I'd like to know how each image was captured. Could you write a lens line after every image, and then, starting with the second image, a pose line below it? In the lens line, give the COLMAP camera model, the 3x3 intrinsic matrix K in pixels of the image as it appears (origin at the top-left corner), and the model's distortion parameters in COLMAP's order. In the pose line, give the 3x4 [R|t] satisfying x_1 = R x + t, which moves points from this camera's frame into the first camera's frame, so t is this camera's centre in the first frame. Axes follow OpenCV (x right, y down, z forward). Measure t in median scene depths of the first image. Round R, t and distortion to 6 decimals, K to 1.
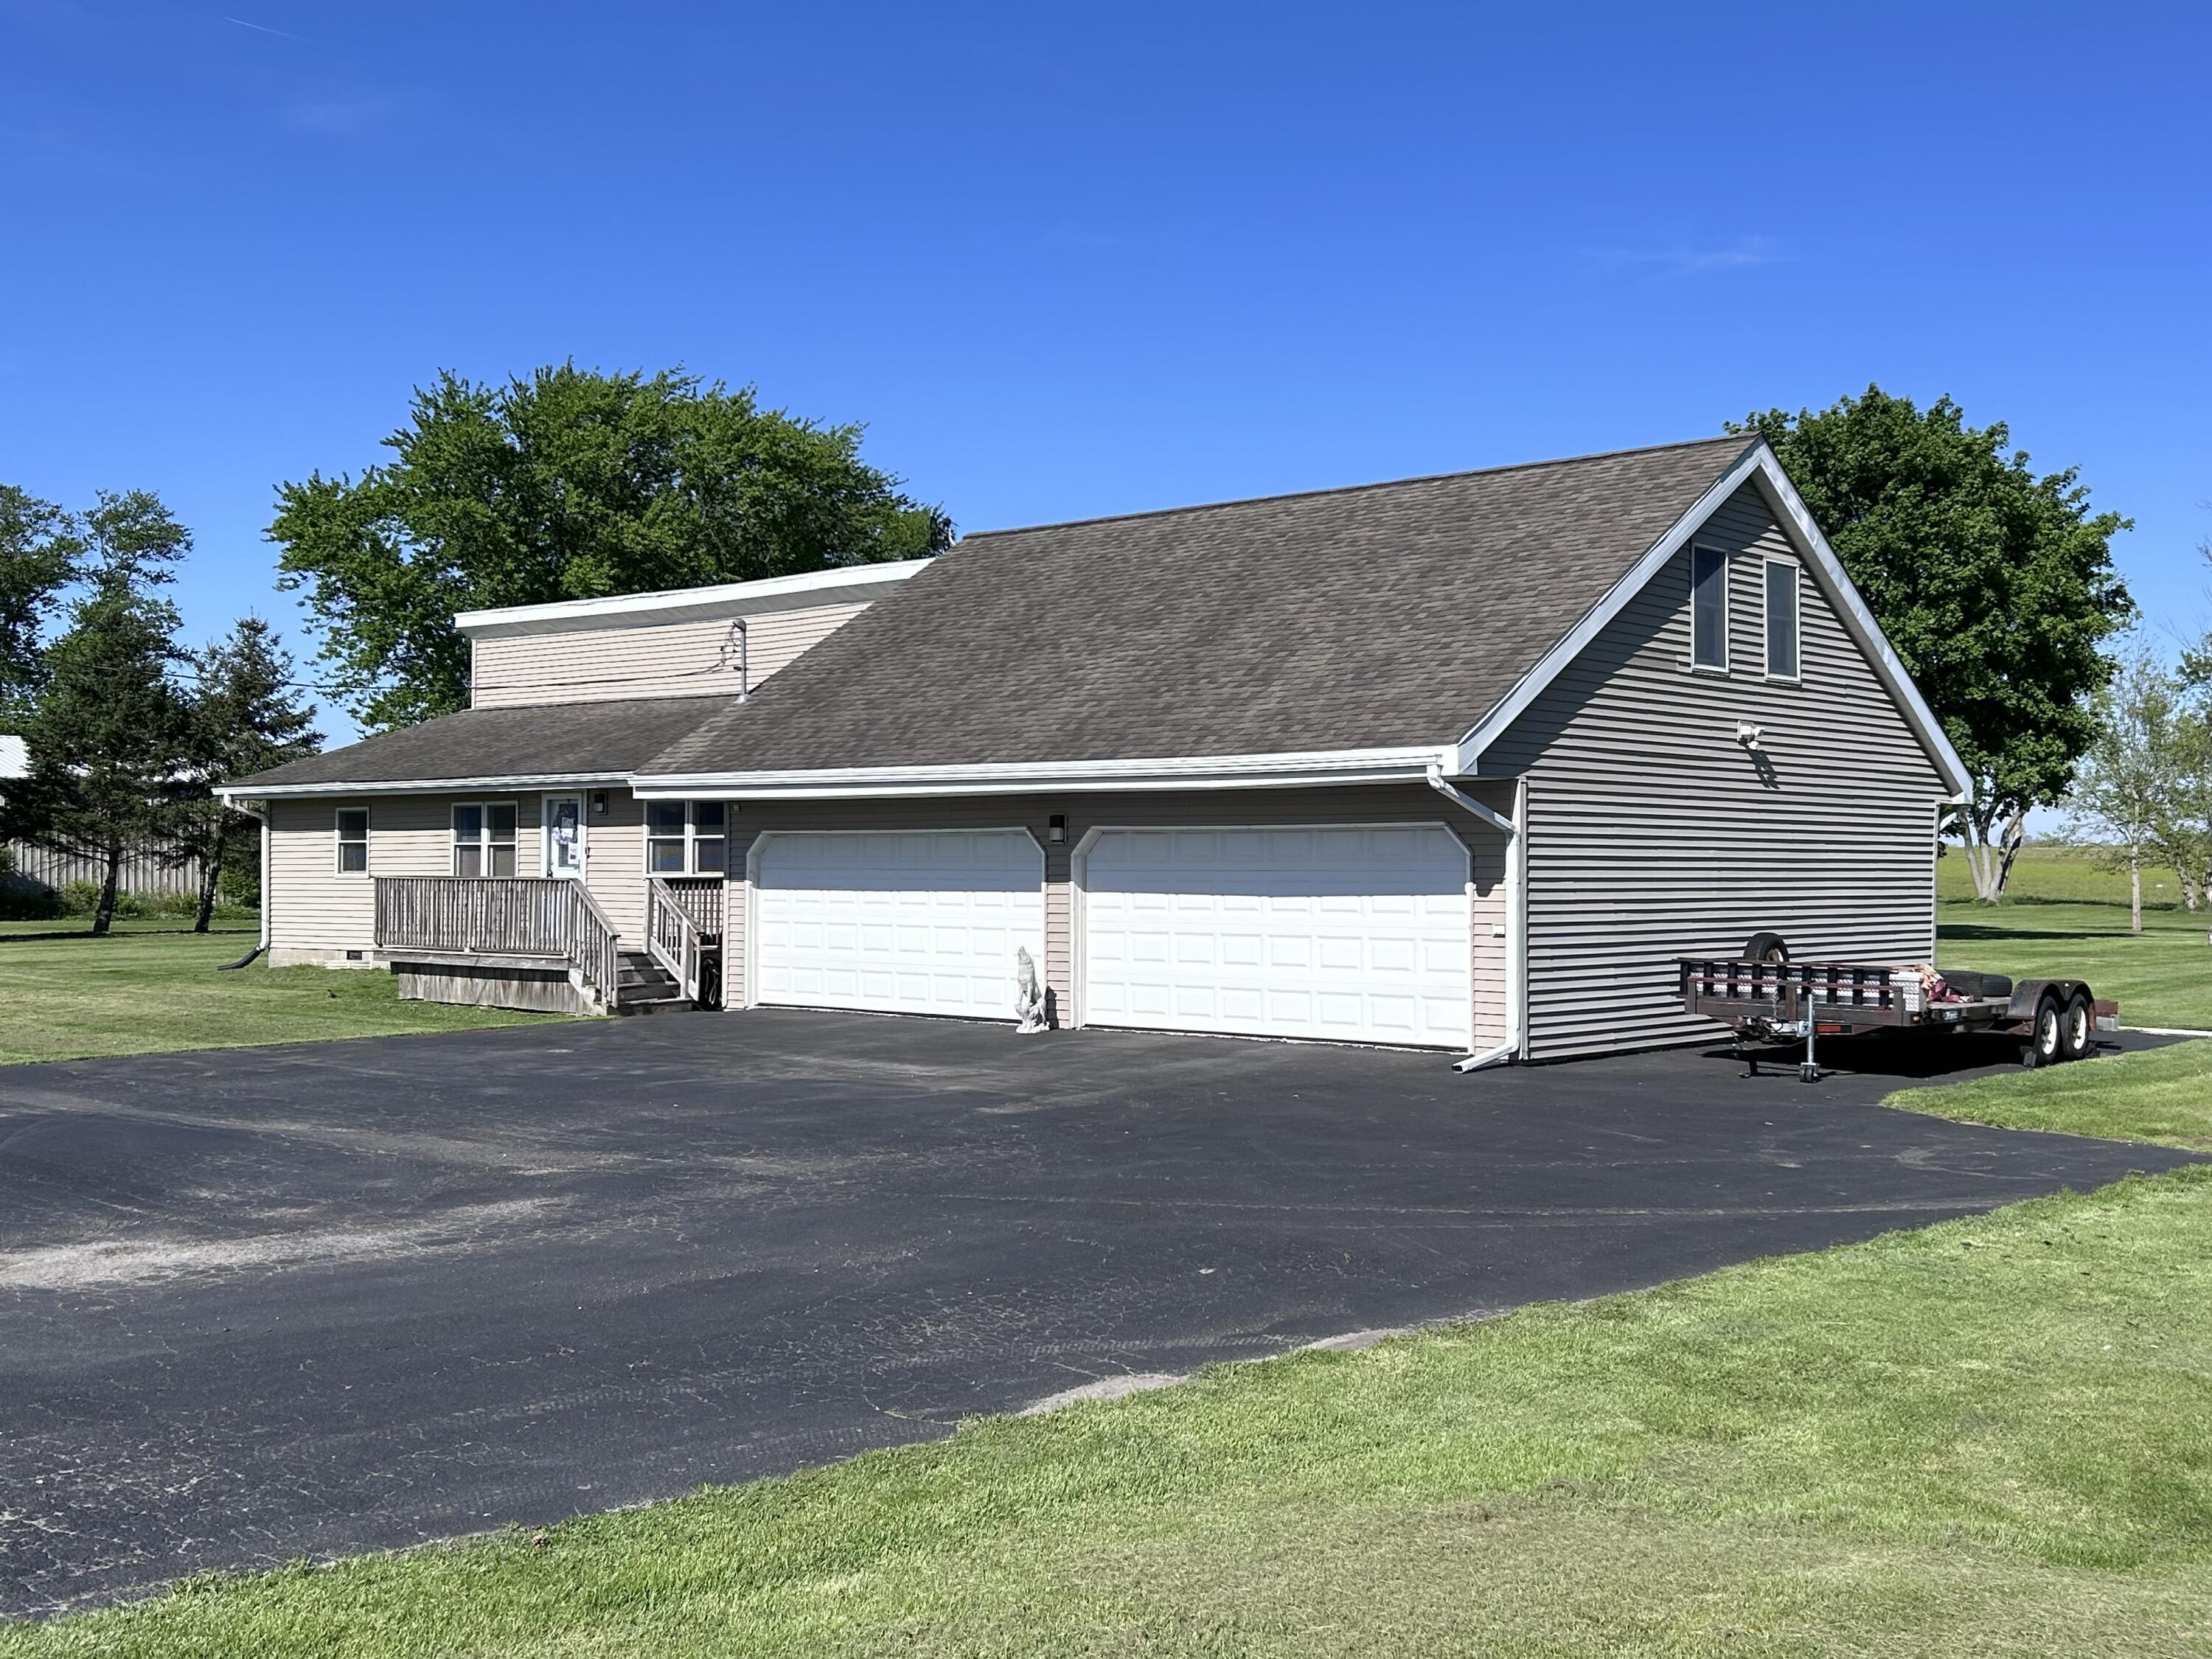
lens RADIAL K [[2329.0, 0, 1106.0], [0, 2329.0, 829.5], [0, 0, 1]] dist [0.196948, -0.005341]
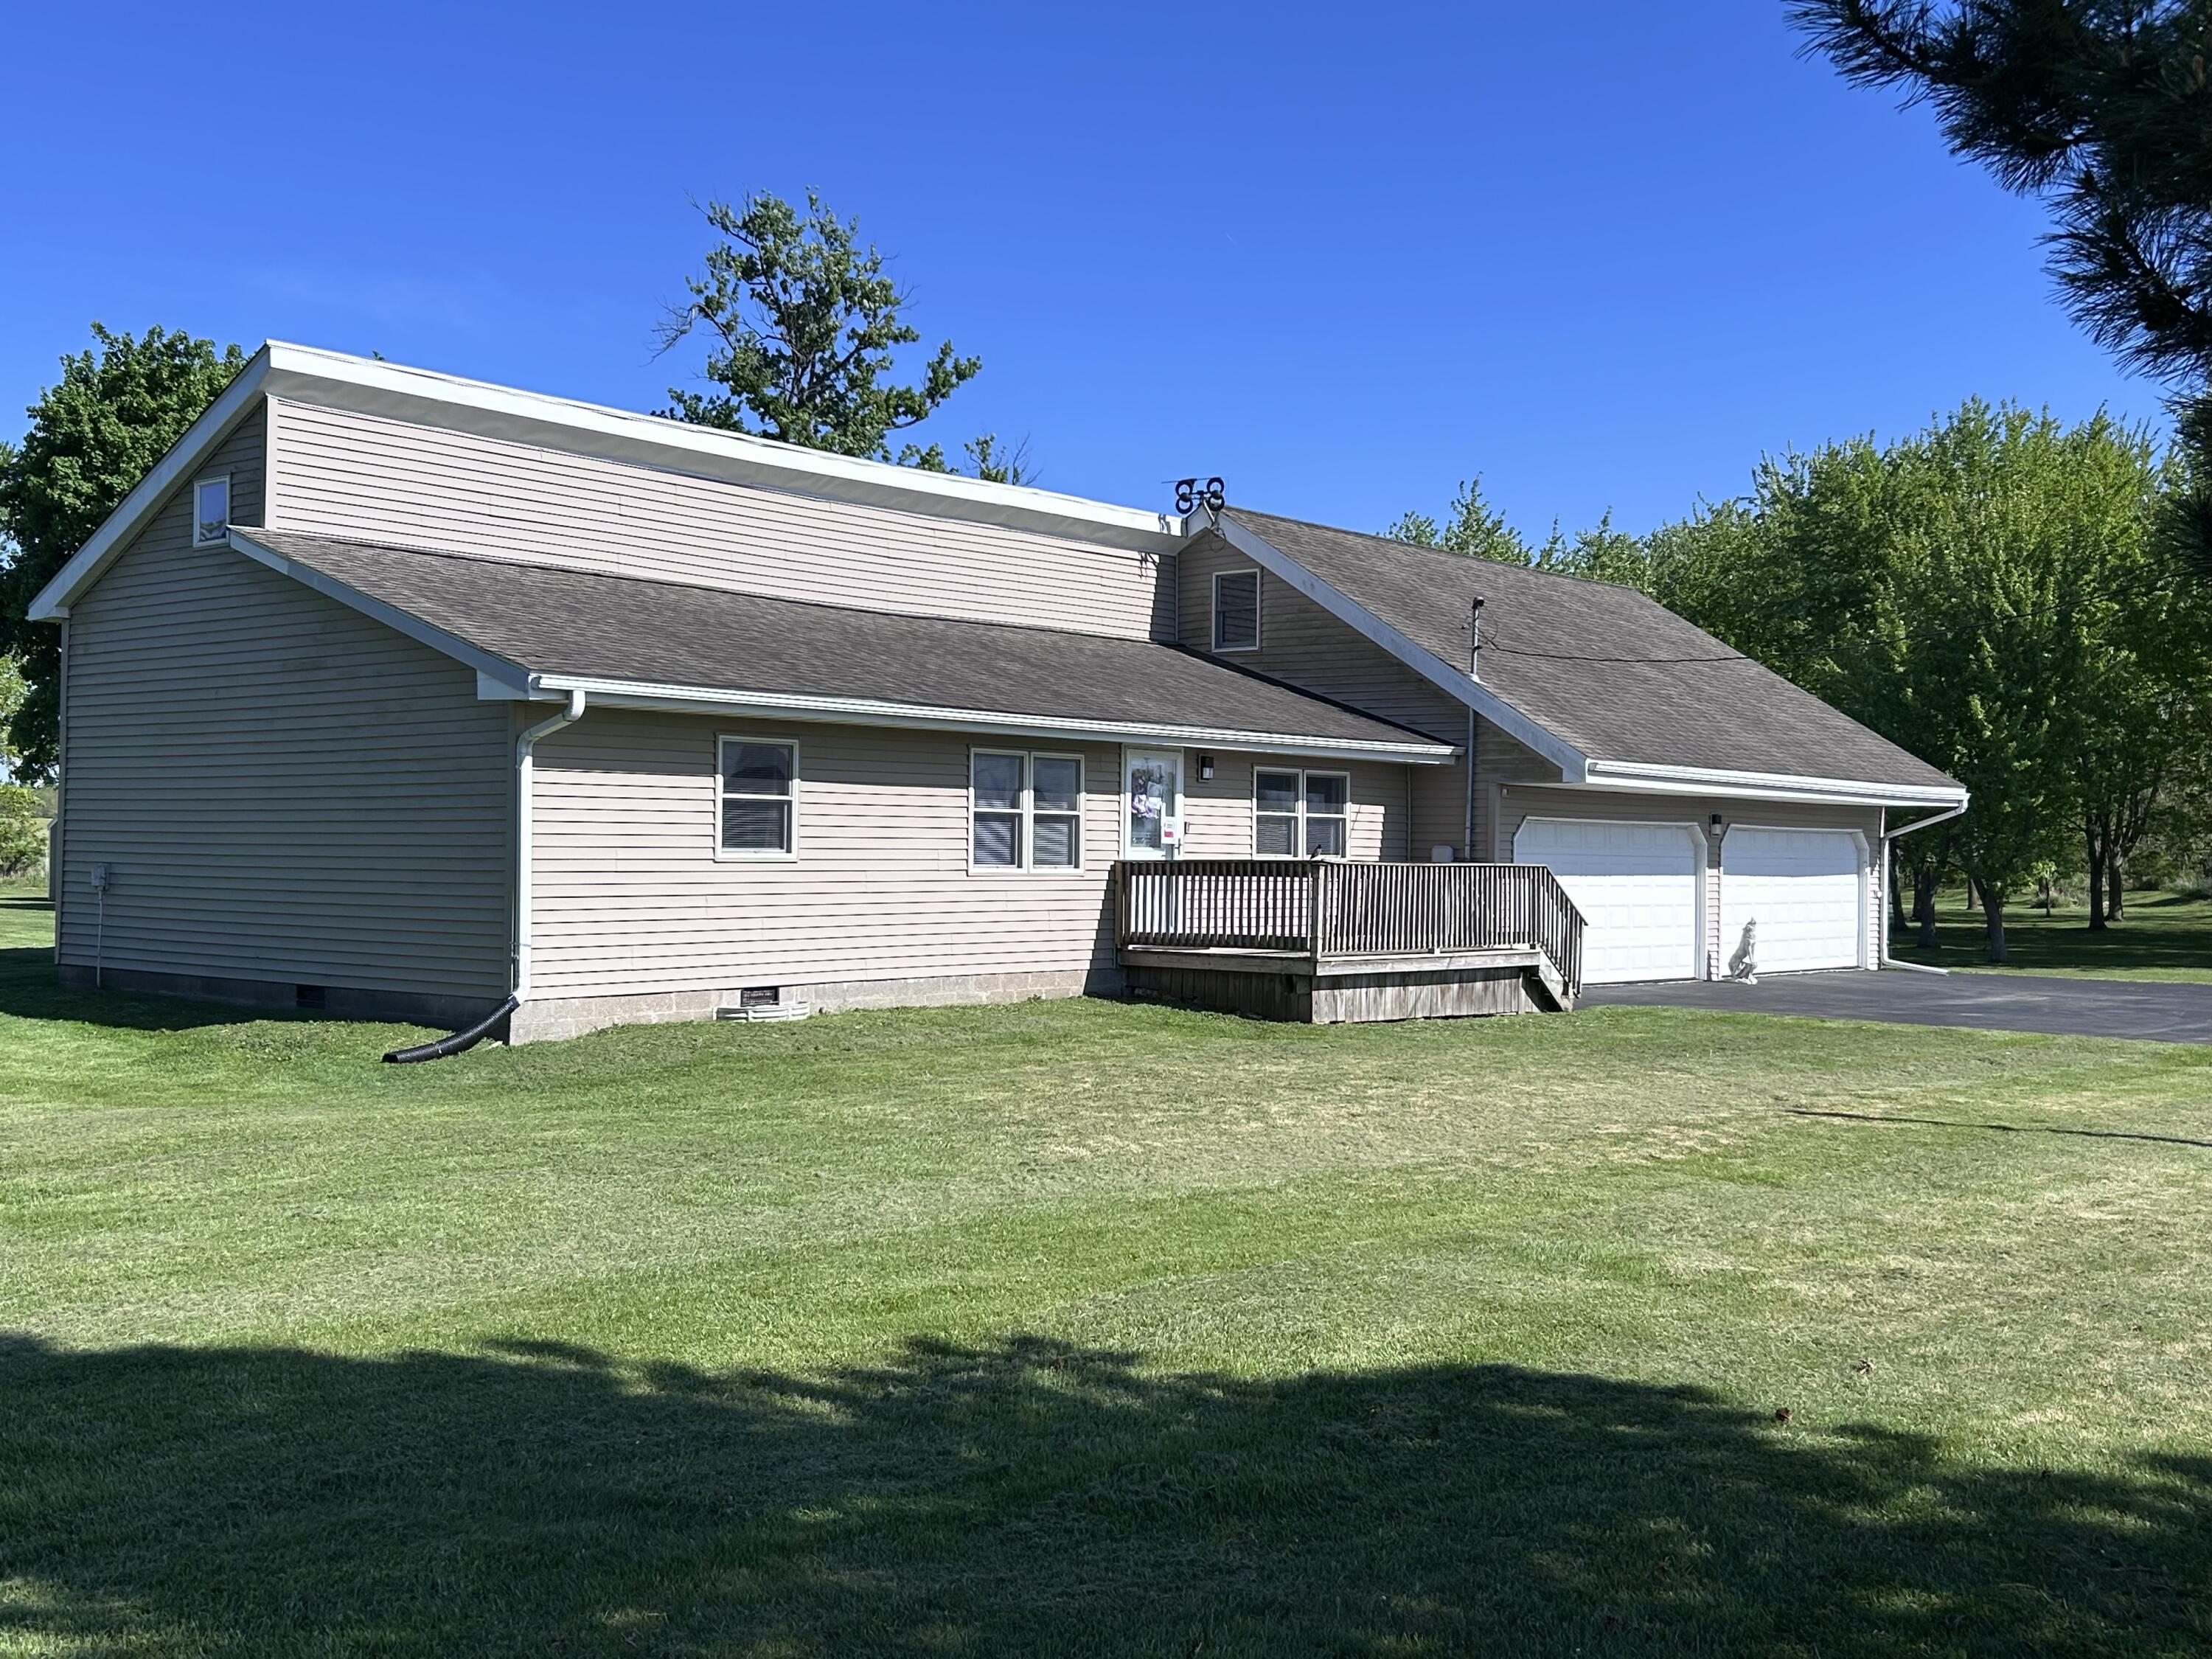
lens RADIAL K [[2329.0, 0, 1106.0], [0, 2329.0, 829.5], [0, 0, 1]] dist [0.196948, -0.005341]
pose [[-0.041097, 0.005006, 0.999143, -1.112508], [-0.030352, 0.999520, -0.006256, 0.017267], [-0.998694, -0.030583, -0.040925, 1.180150]]
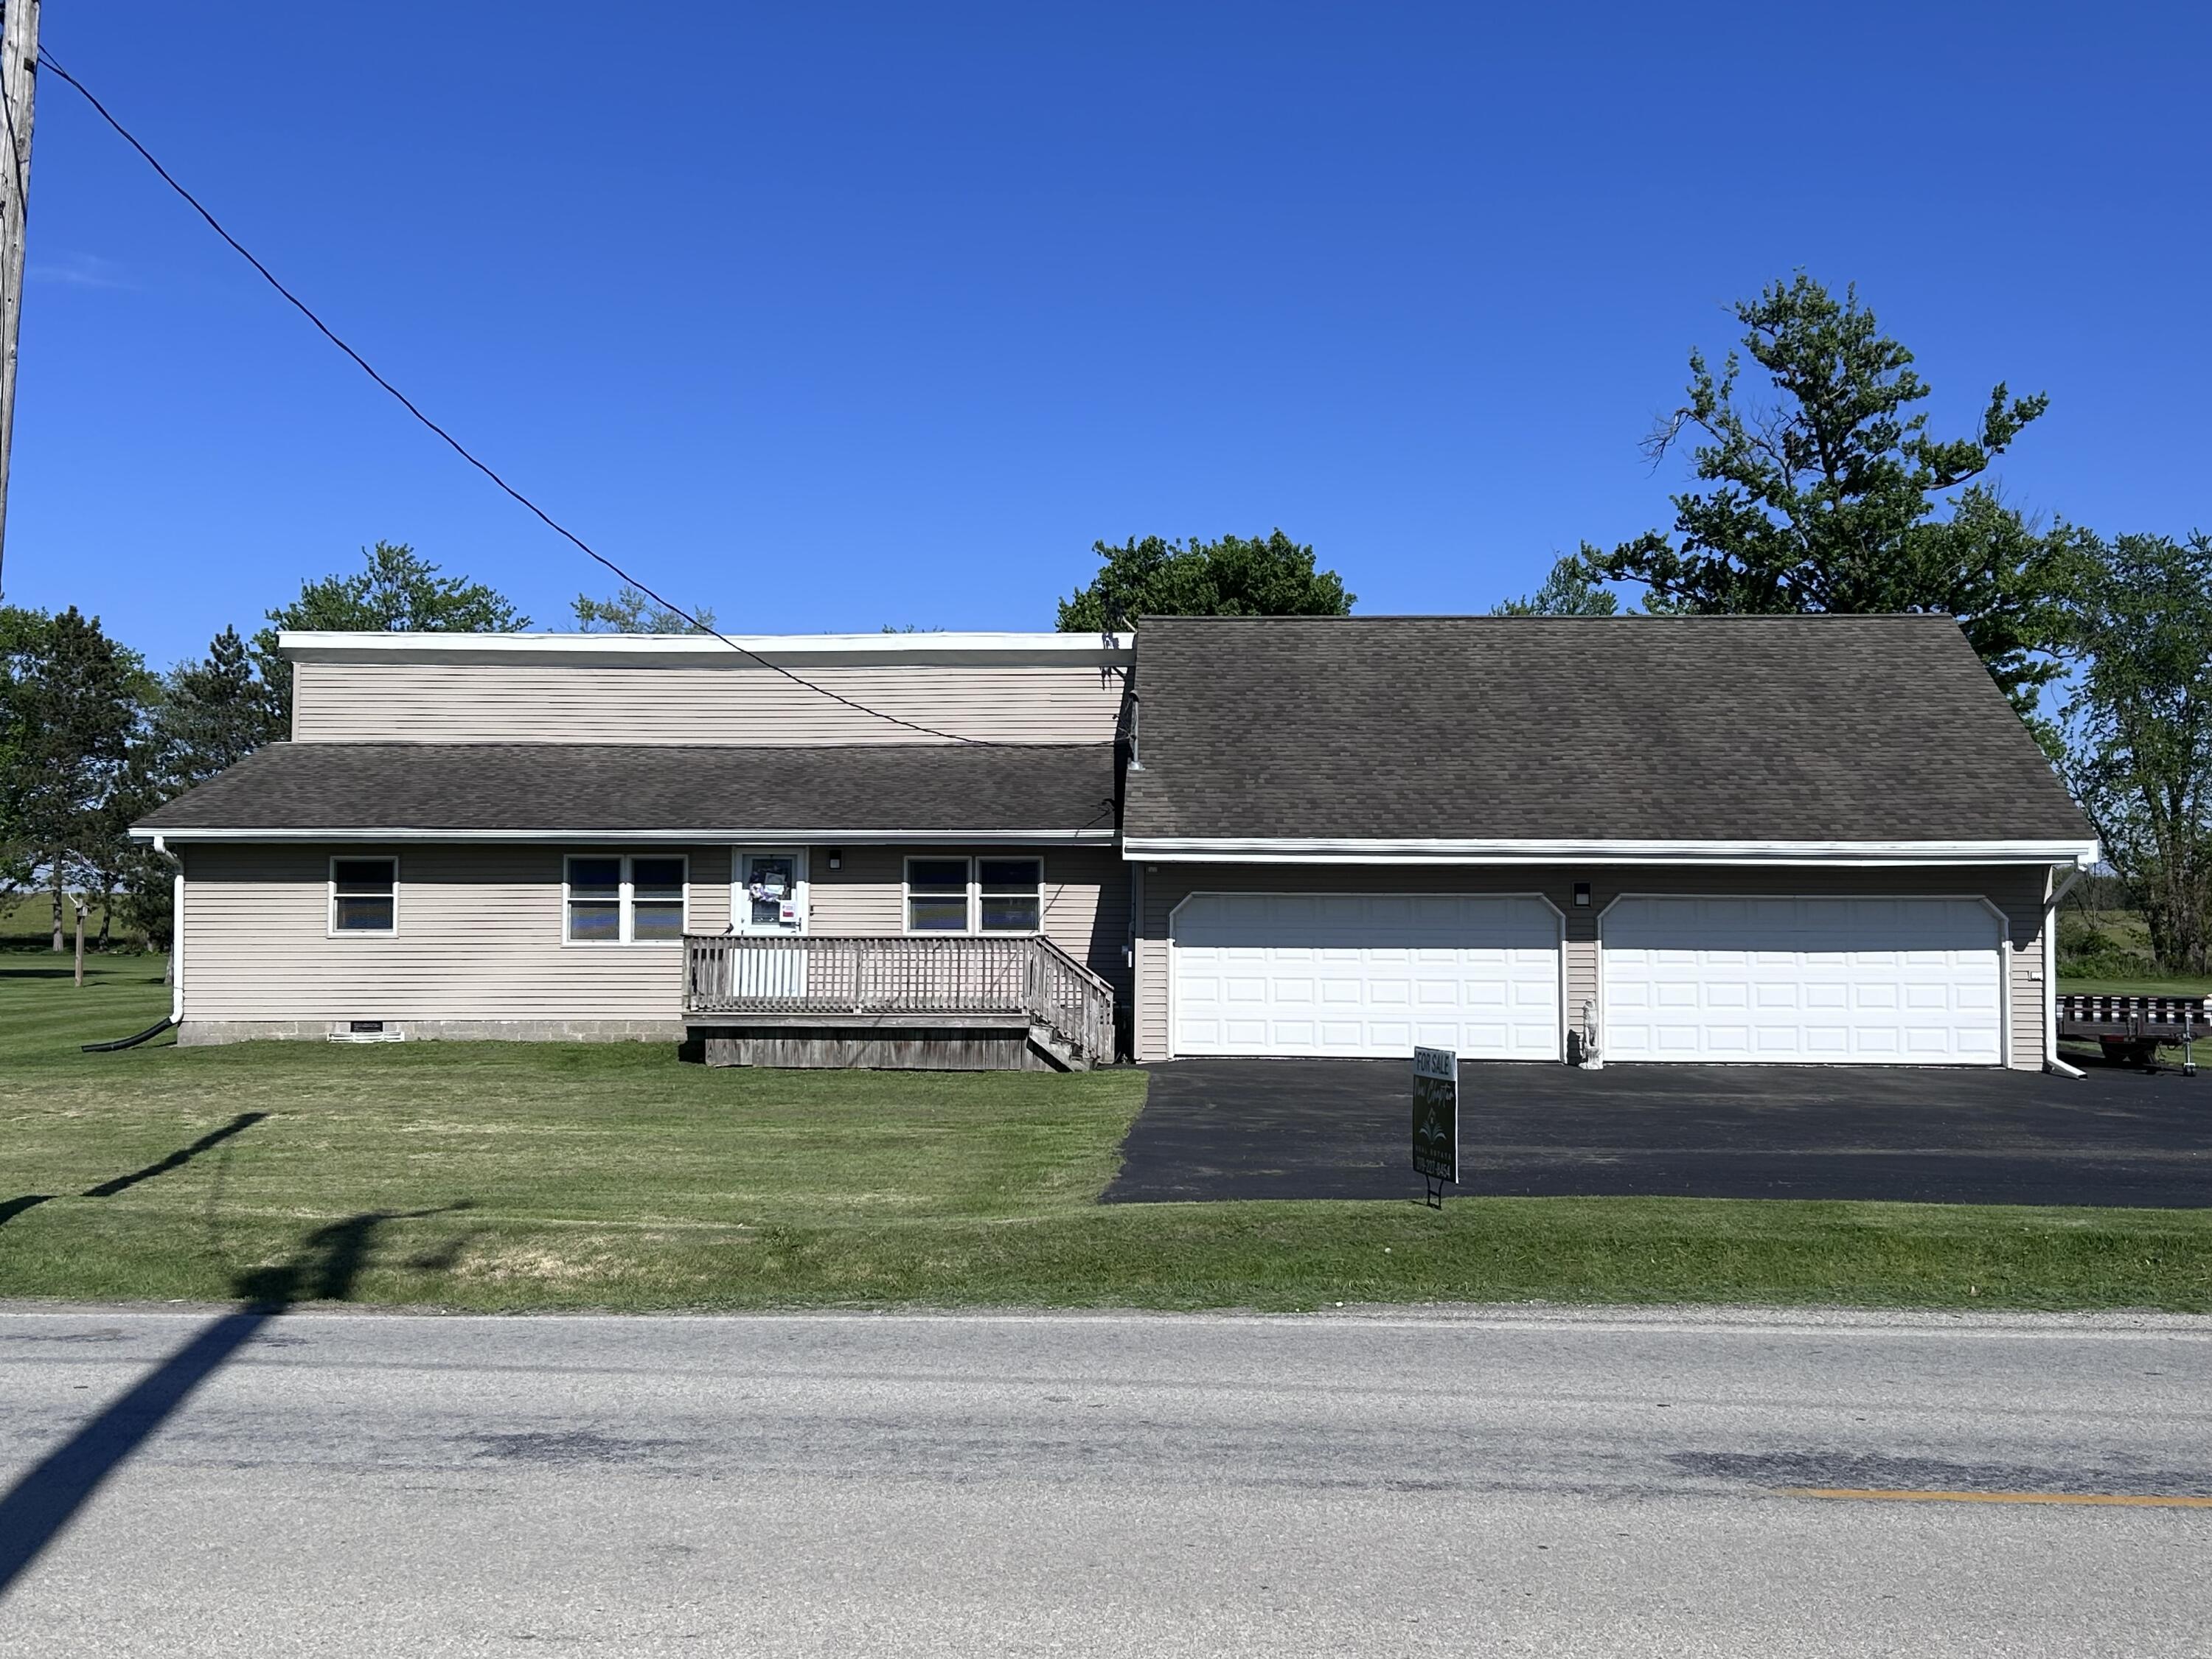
lens RADIAL K [[2320.4, 0, 1106.0], [0, 2320.4, 829.5], [0, 0, 1]] dist [0.128586, -0.006979]
pose [[0.778432, 0.024388, 0.627255, -0.811992], [-0.011487, 0.999631, -0.024612, -0.001361], [-0.627623, 0.011953, 0.778425, 0.196315]]
